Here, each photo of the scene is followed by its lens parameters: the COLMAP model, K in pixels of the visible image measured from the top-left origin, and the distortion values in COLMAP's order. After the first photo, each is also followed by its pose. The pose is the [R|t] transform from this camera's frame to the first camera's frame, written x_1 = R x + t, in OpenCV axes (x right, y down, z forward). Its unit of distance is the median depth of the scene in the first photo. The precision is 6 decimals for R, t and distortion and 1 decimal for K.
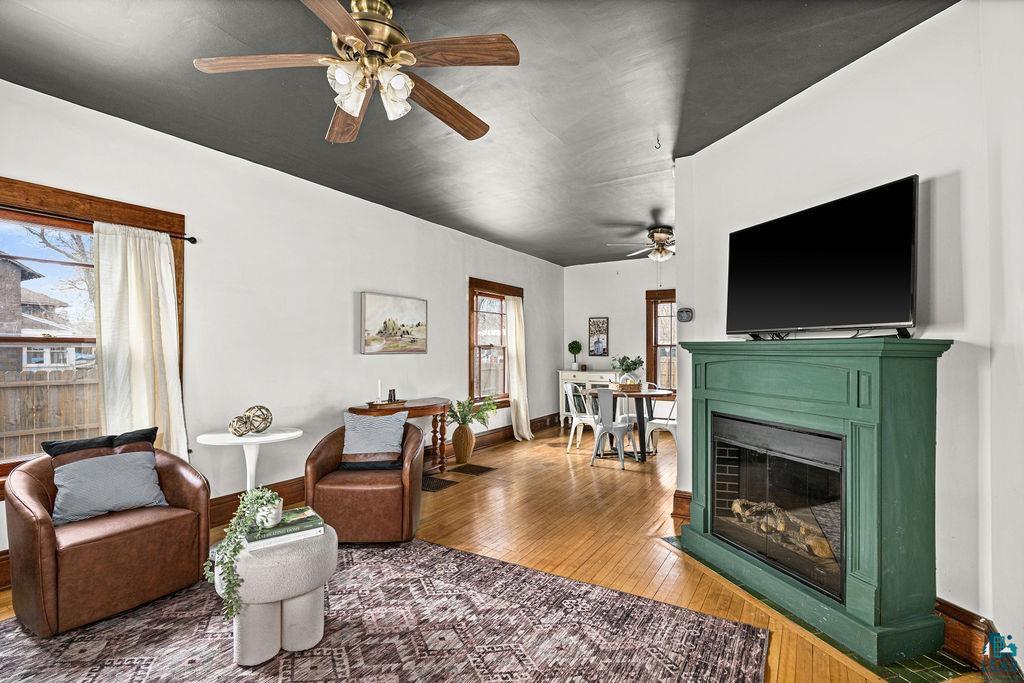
lens RADIAL K [[495.1, 0, 511.9], [0, 495.1, 346.0], [0, 0, 1]] dist [-0.001306, 0.002864]
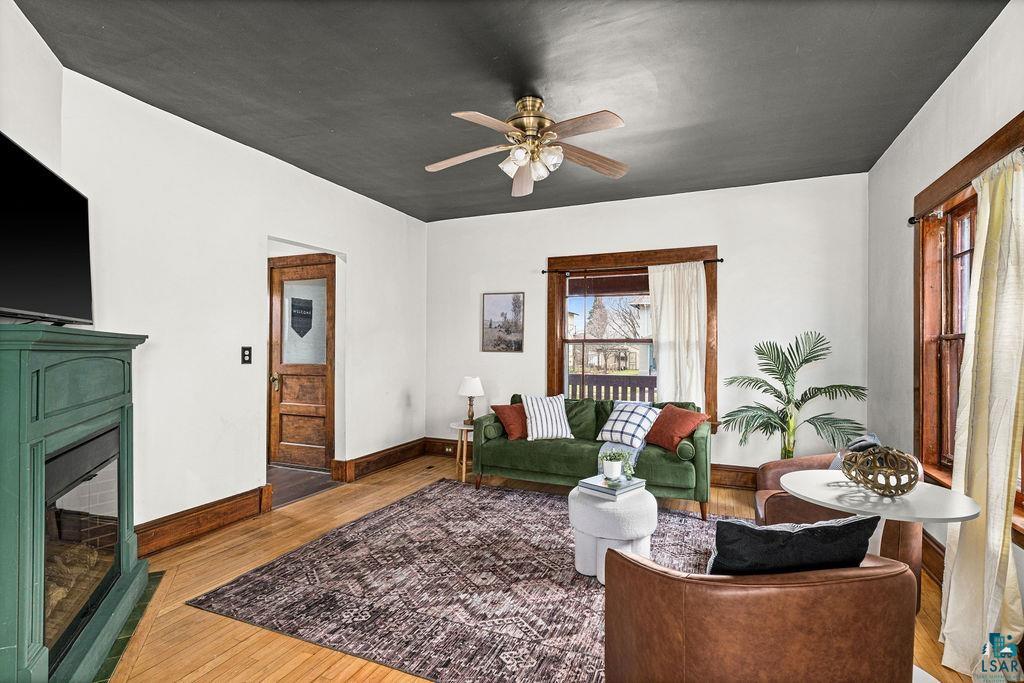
lens RADIAL K [[495.1, 0, 511.4], [0, 495.1, 347.1], [0, 0, 1]] dist [-0.001306, 0.002864]
pose [[-0.989734, -0.003040, -0.142892, -0.027188], [-0.001788, 0.999959, -0.008884, 0.020531], [0.142913, -0.008537, -0.989698, 2.029683]]
